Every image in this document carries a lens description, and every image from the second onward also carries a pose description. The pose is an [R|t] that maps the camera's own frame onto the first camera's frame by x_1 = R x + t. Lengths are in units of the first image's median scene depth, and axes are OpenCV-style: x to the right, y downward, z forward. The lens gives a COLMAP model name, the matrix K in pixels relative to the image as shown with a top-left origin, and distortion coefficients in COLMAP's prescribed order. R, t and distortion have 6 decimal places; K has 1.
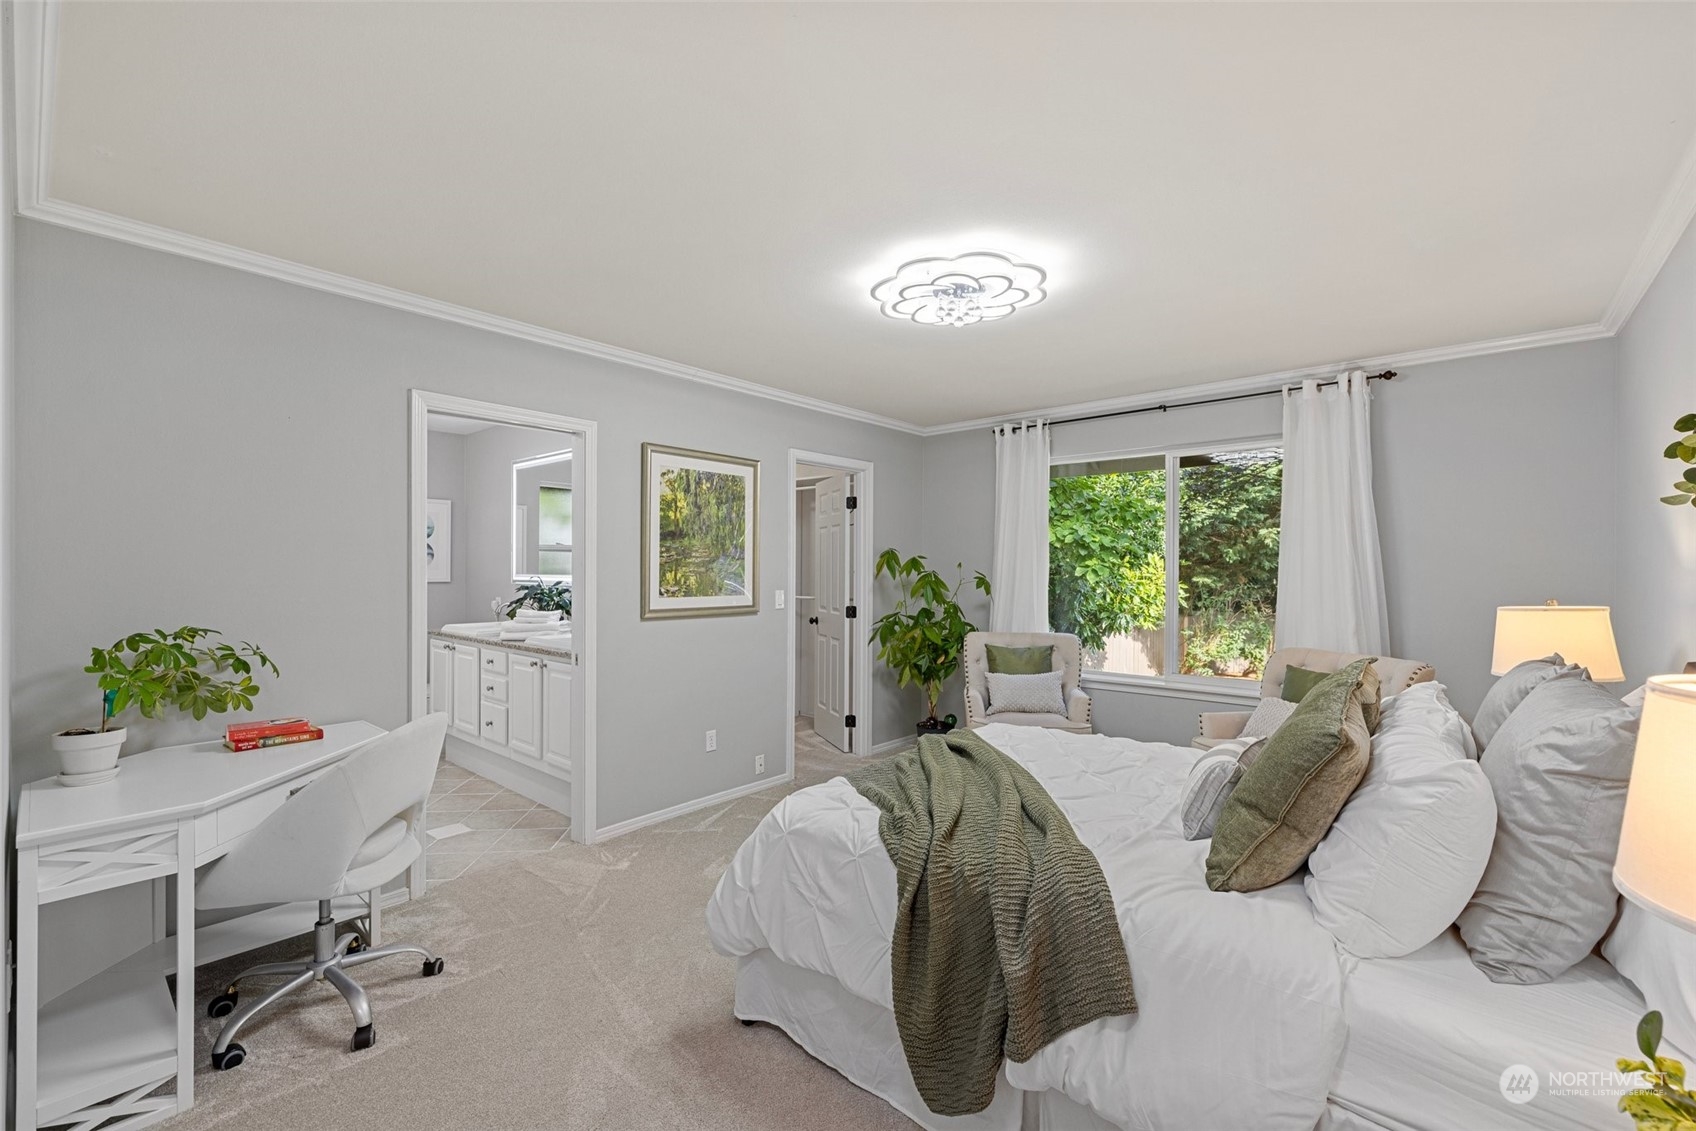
lens RADIAL K [[710.0, 0, 847.3], [0, 710.0, 573.1], [0, 0, 1]] dist [0.001940, 0.001624]
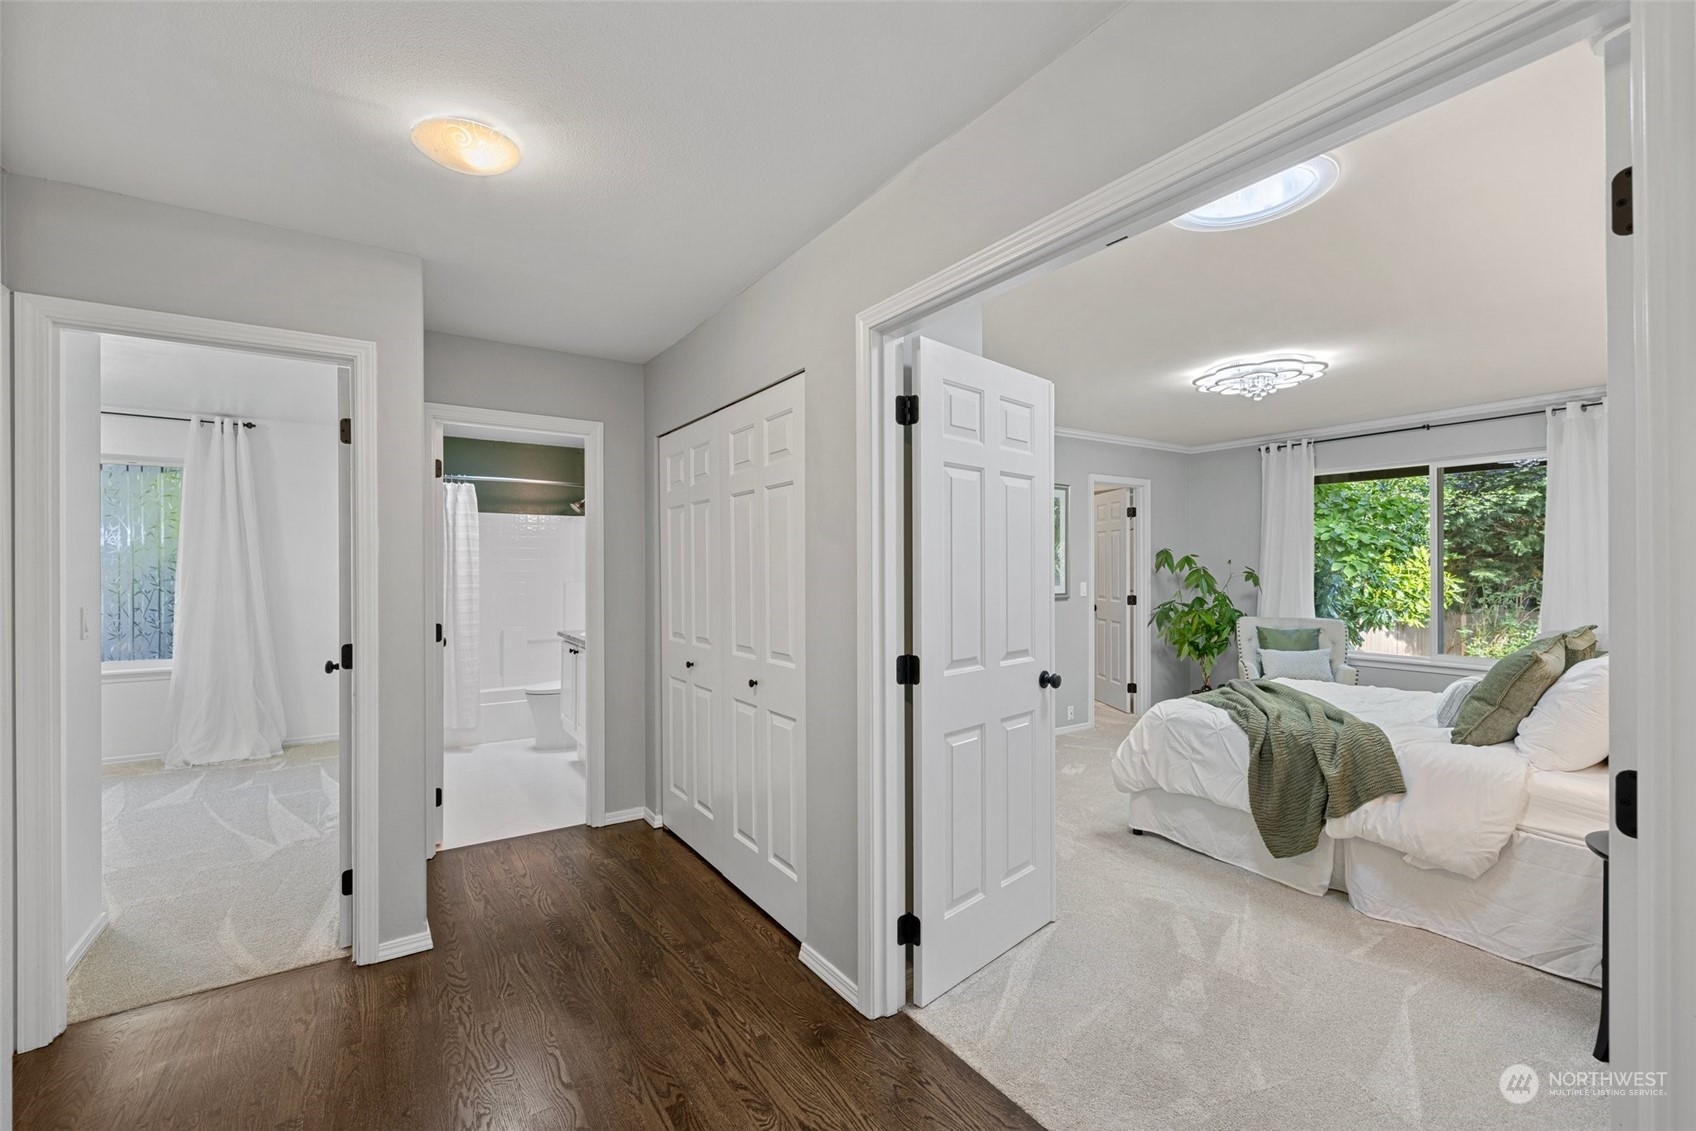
lens RADIAL K [[710.0, 0, 852.4], [0, 710.0, 565.2], [0, 0, 1]] dist [0.001940, 0.001624]
pose [[0.964342, -0.006174, -0.264588, -0.182926], [0.004655, 0.999969, -0.006367, -0.001304], [0.264619, 0.004908, 0.964340, -0.438730]]
